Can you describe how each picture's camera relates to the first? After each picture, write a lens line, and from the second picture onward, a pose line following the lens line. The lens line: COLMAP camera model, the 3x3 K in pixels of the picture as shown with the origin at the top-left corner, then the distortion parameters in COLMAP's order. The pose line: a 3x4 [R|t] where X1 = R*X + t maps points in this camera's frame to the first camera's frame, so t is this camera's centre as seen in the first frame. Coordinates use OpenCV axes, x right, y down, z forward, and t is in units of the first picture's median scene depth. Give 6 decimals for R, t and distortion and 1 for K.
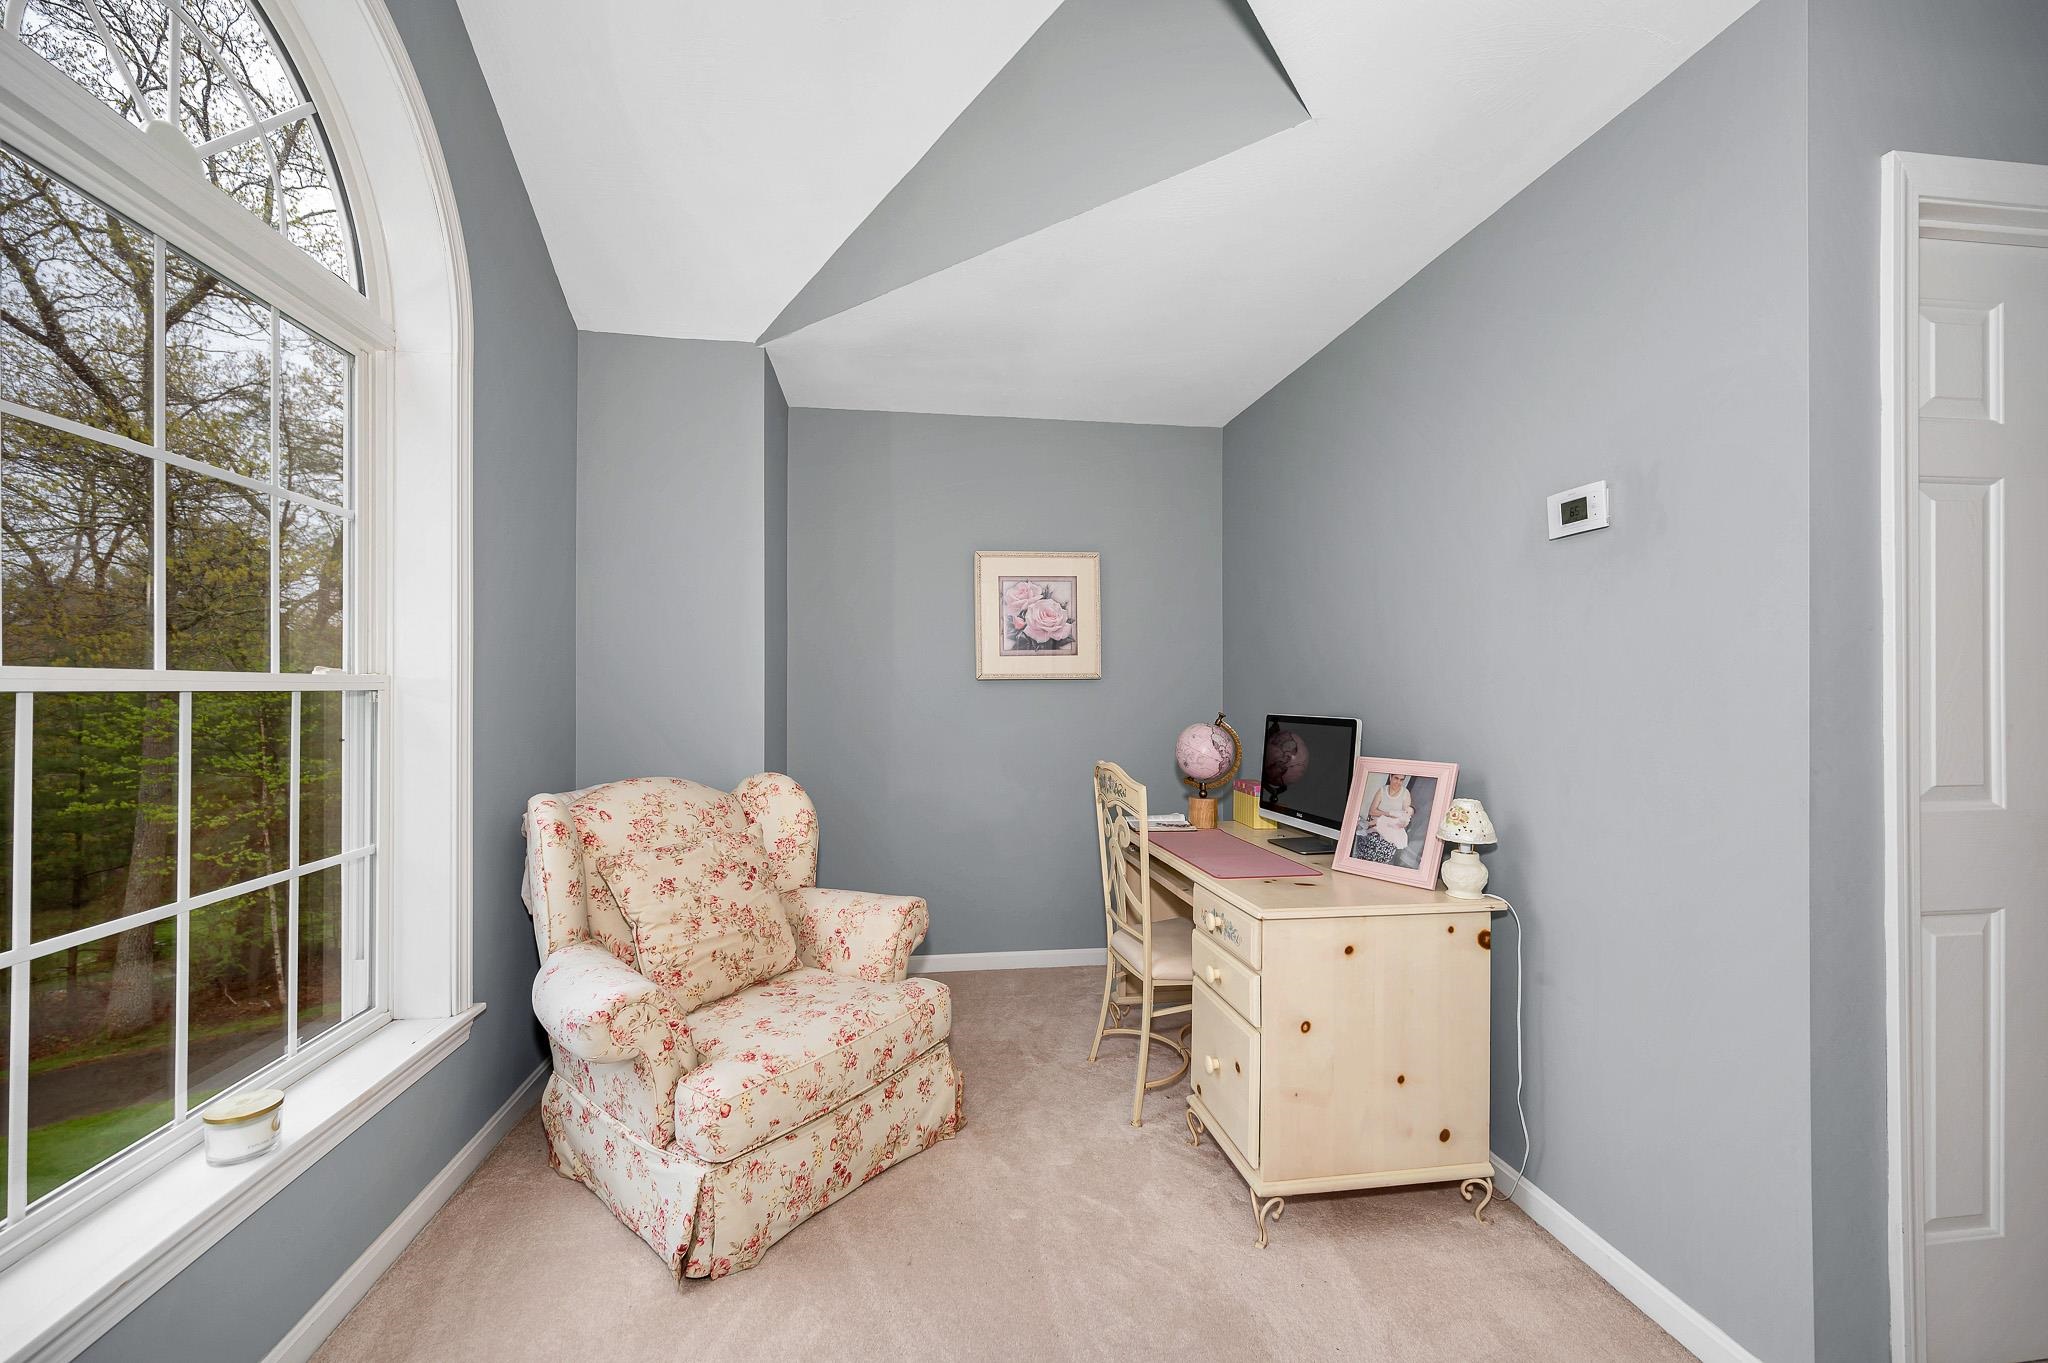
lens RADIAL K [[855.6, 0, 1003.2], [0, 855.6, 684.8], [0, 0, 1]] dist [-0.002029, 0.000540]
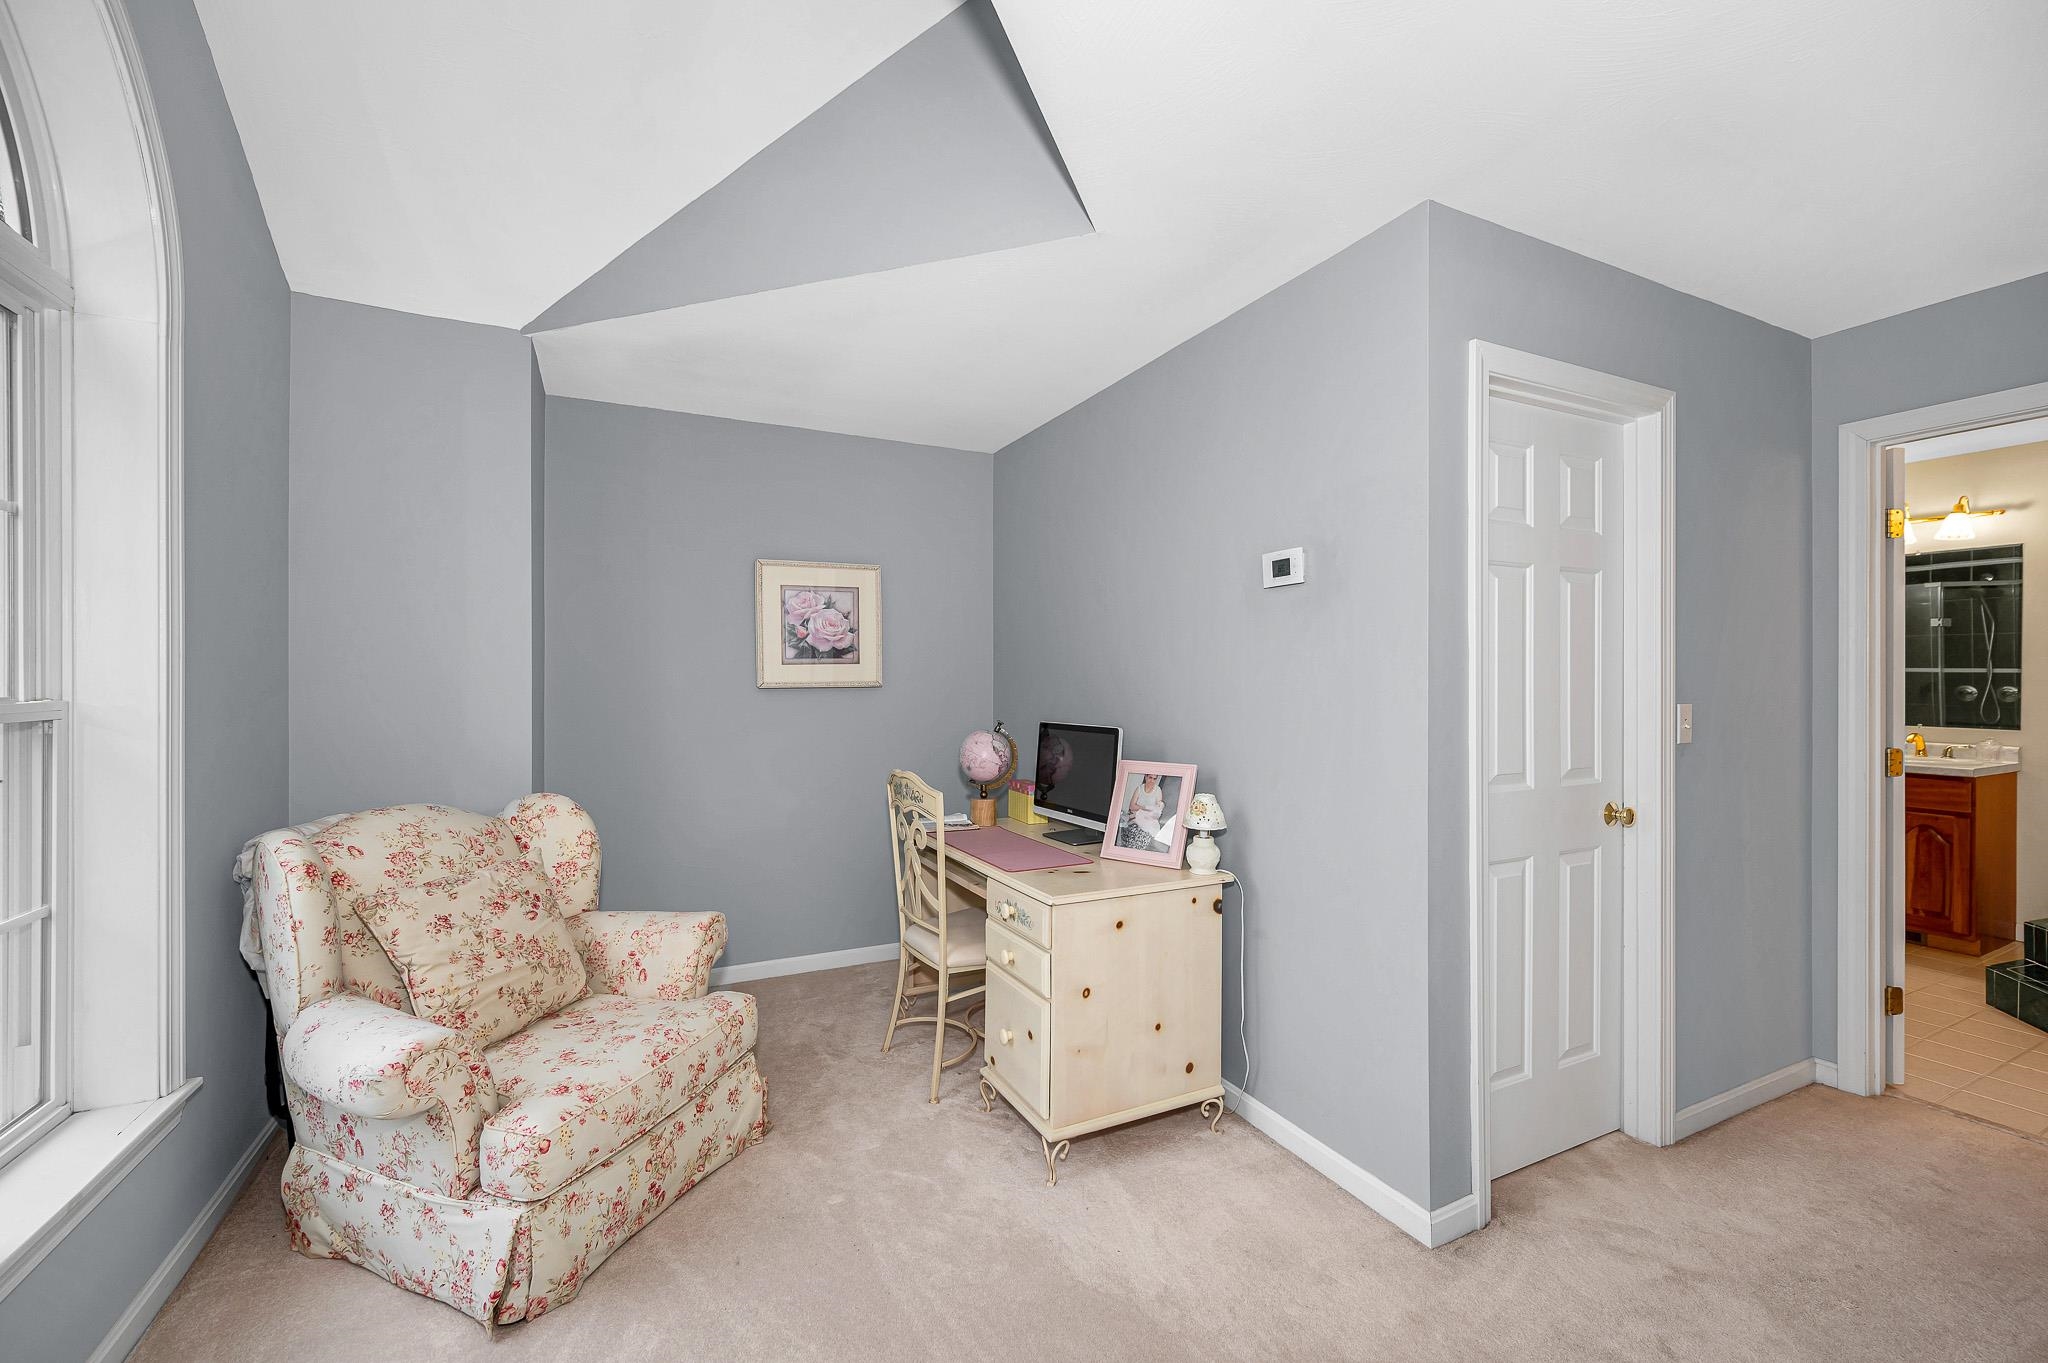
lens RADIAL K [[869.1, 0, 1028.8], [0, 869.1, 678.4], [0, 0, 1]] dist [-0.001357, -0.000343]
pose [[0.946469, -0.000178, 0.322794, -0.101029], [-0.000984, 0.999994, 0.003436, -0.036510], [-0.322792, -0.003569, 0.946463, -0.102480]]
